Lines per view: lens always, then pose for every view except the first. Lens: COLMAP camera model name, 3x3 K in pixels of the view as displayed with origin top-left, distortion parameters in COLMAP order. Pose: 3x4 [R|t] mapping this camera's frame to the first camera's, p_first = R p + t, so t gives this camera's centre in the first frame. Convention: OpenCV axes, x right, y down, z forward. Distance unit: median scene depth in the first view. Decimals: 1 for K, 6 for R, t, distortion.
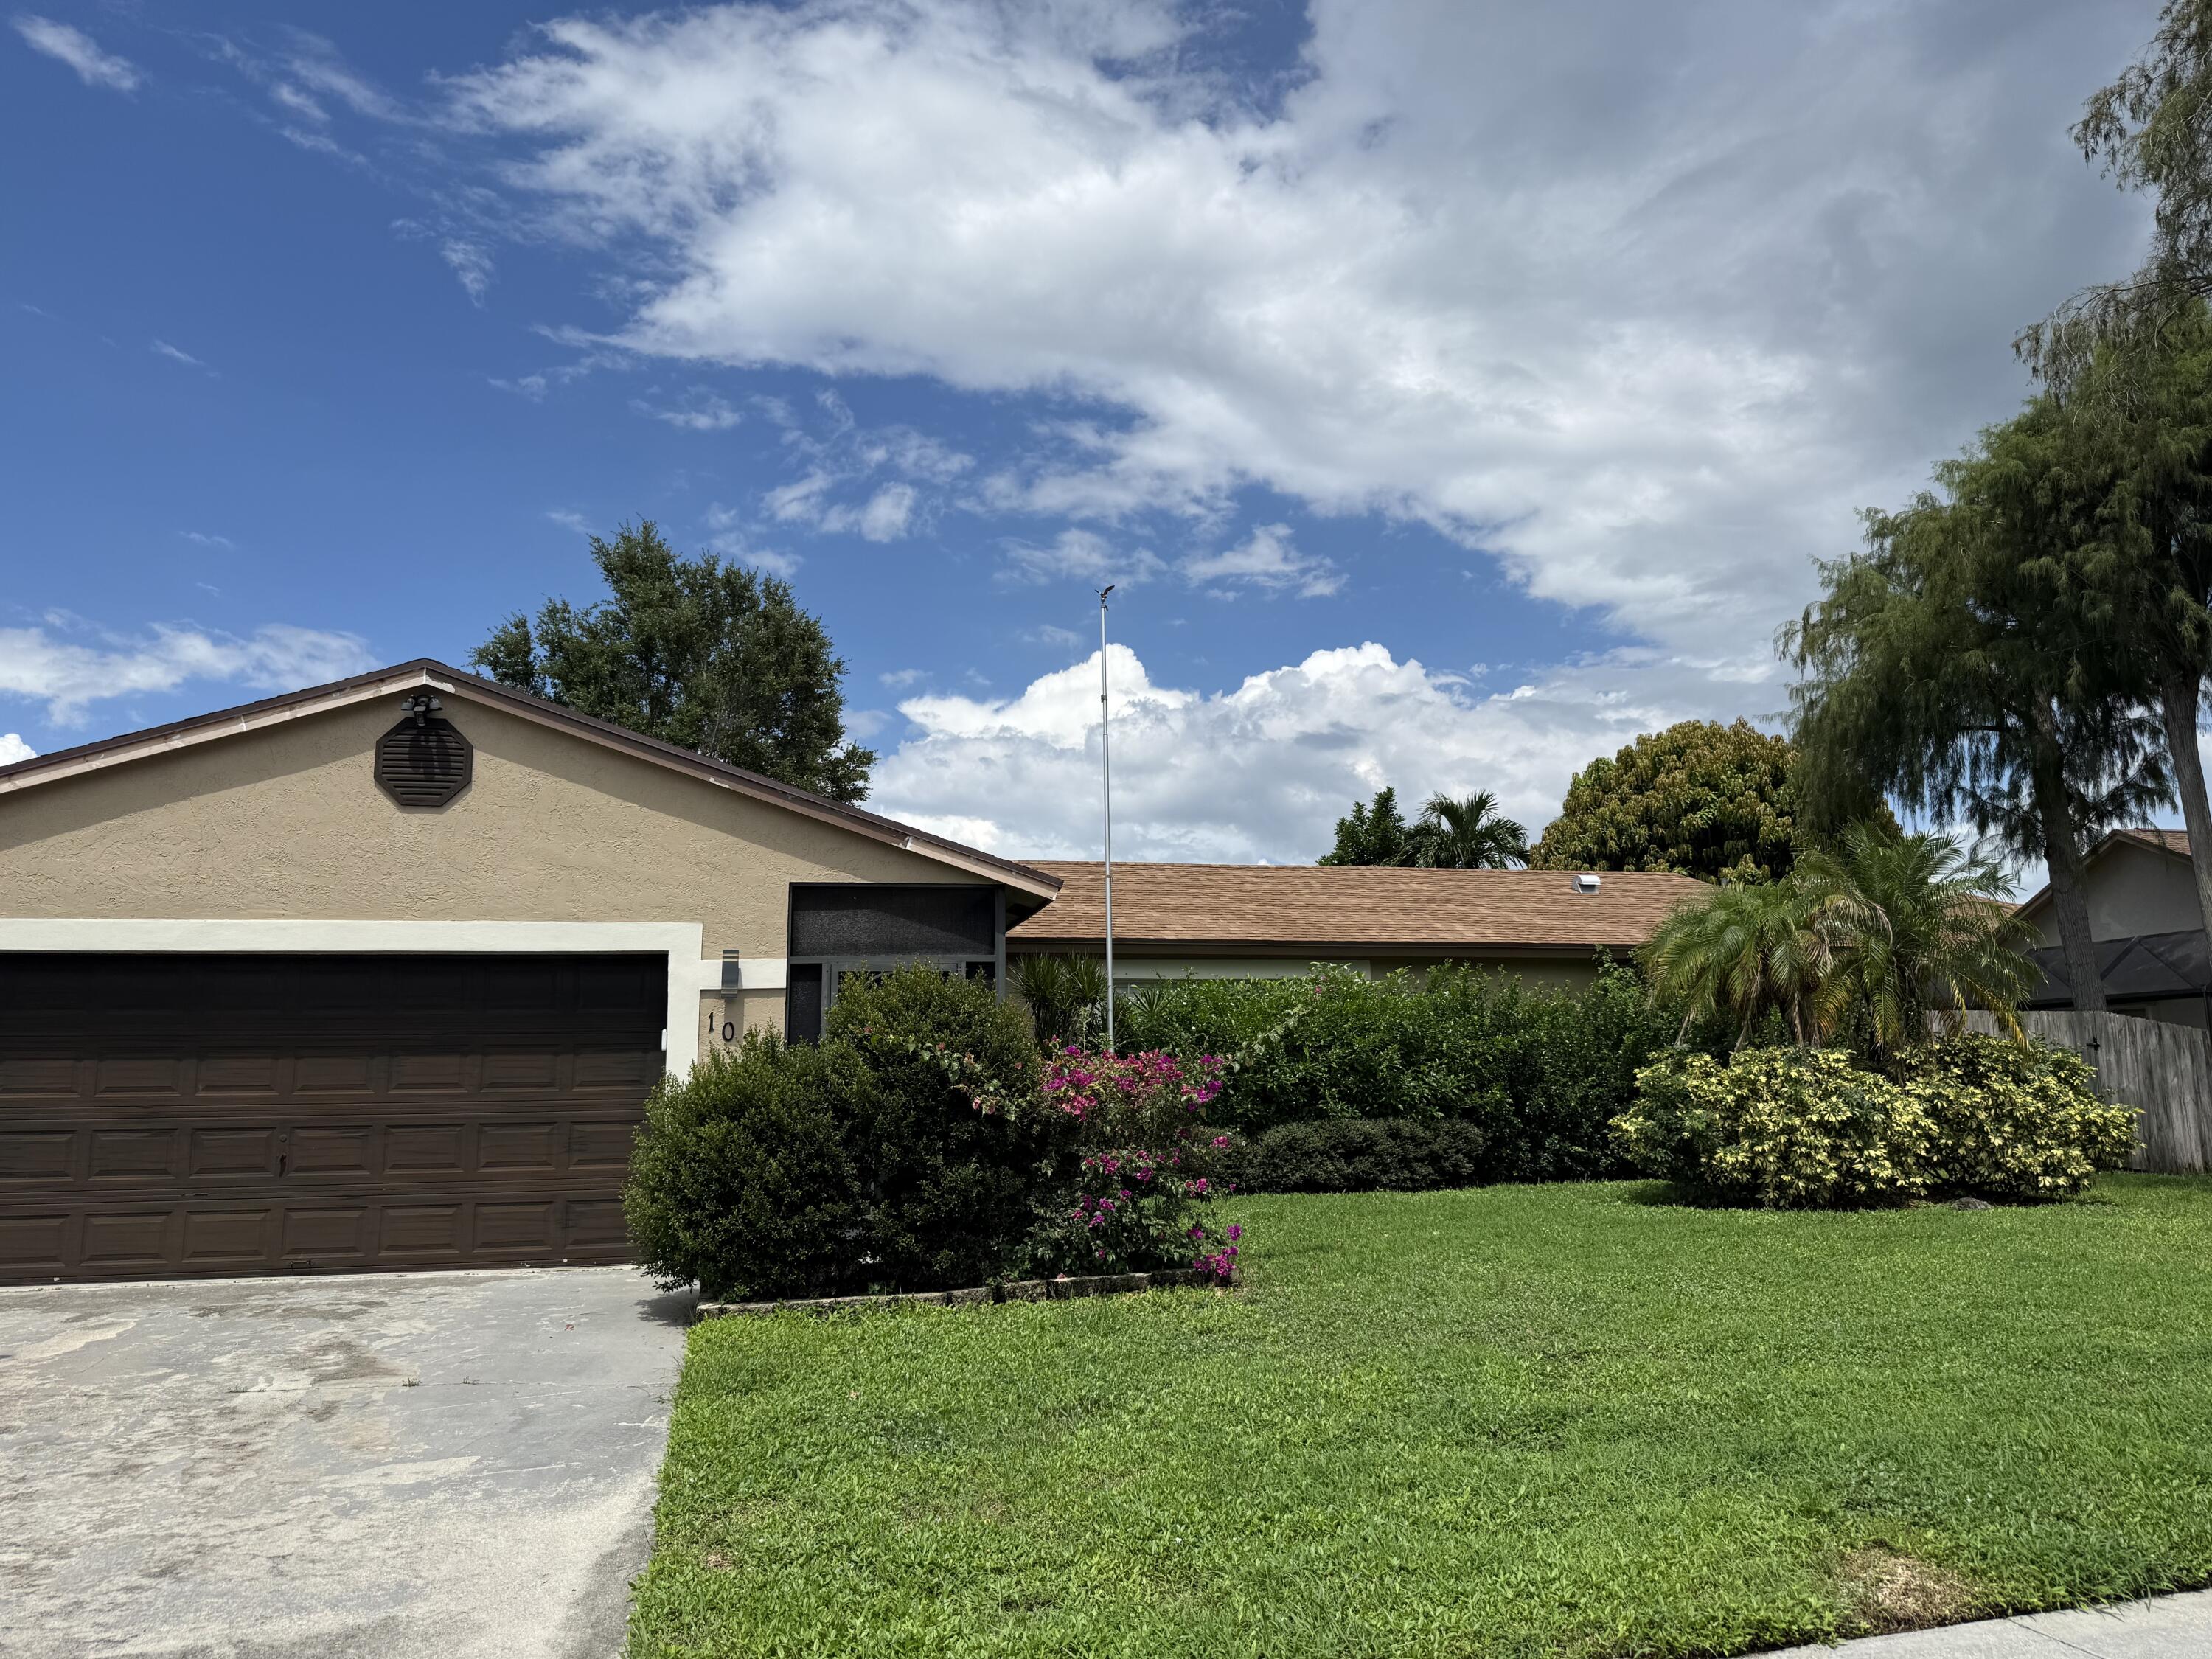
lens RADIAL K [[1561.0, 0, 1108.4], [0, 1561.0, 835.1], [0, 0, 1]] dist [0.004380, -0.011263]
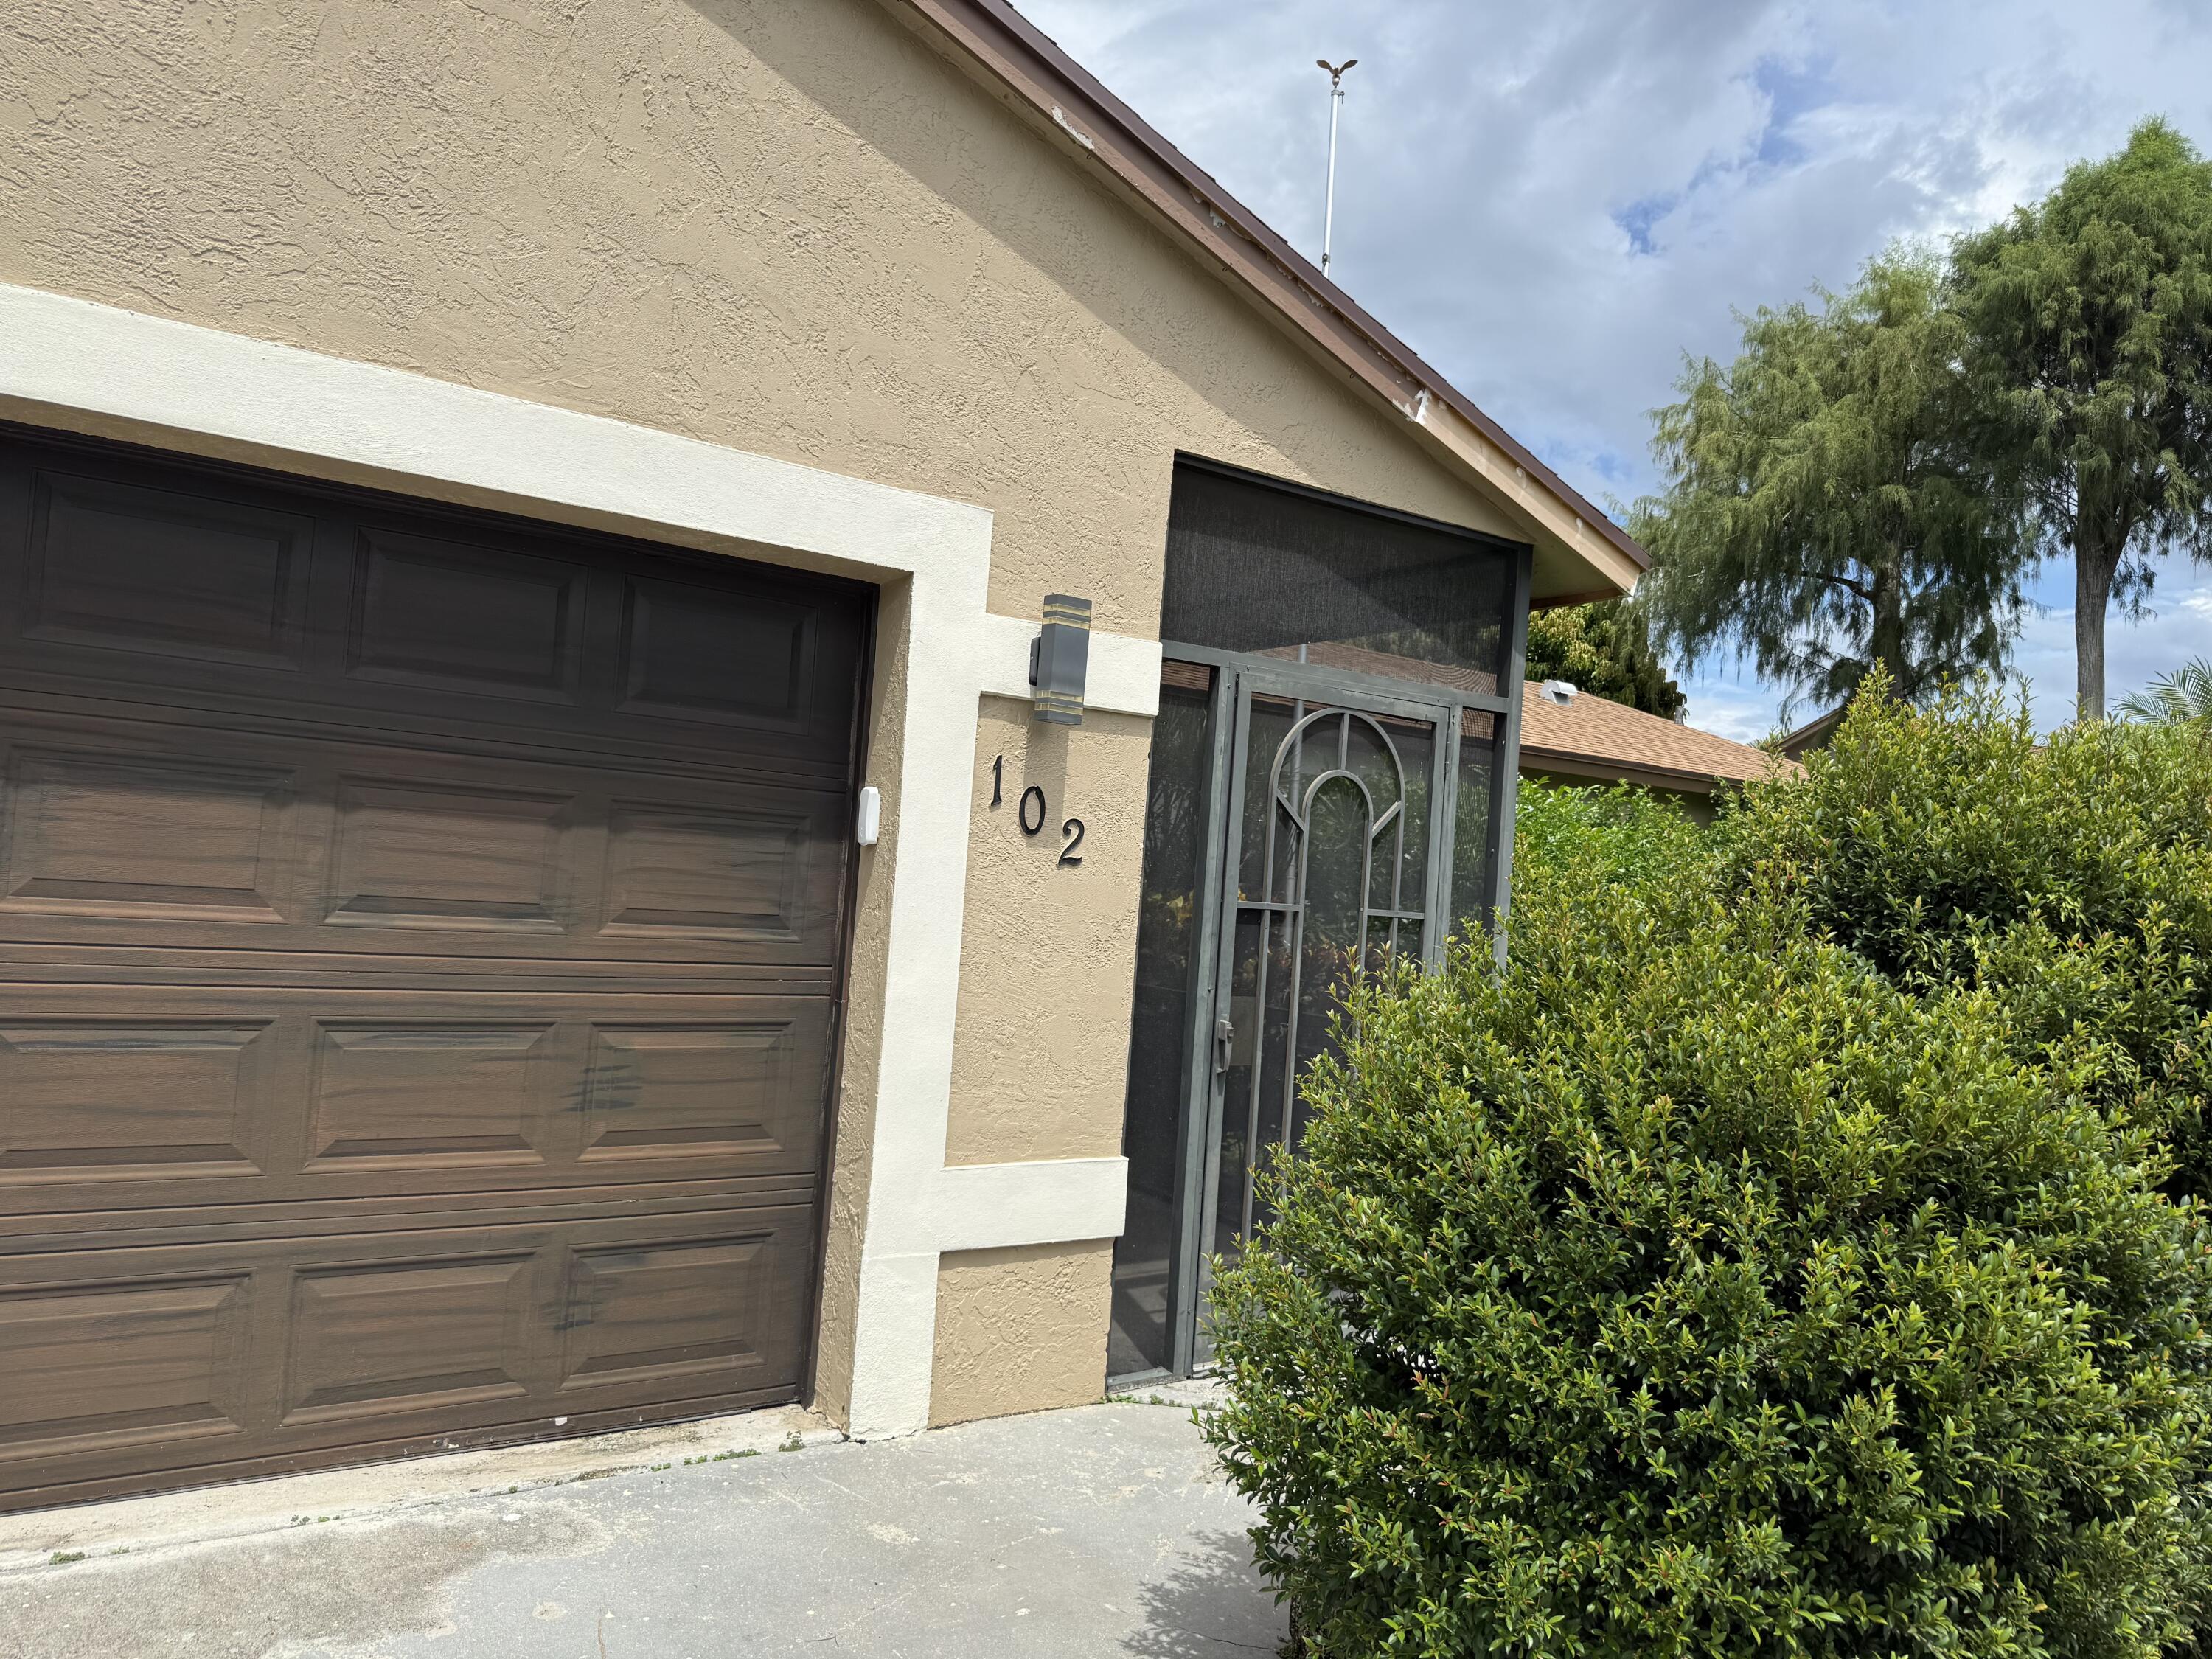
lens RADIAL K [[1561.0, 0, 1108.4], [0, 1561.0, 835.1], [0, 0, 1]] dist [0.004380, -0.011263]
pose [[0.923450, 0.101970, 0.369922, -0.365784], [-0.158711, 0.979217, 0.126272, 0.080722], [-0.349358, -0.175316, 0.920442, 0.643228]]
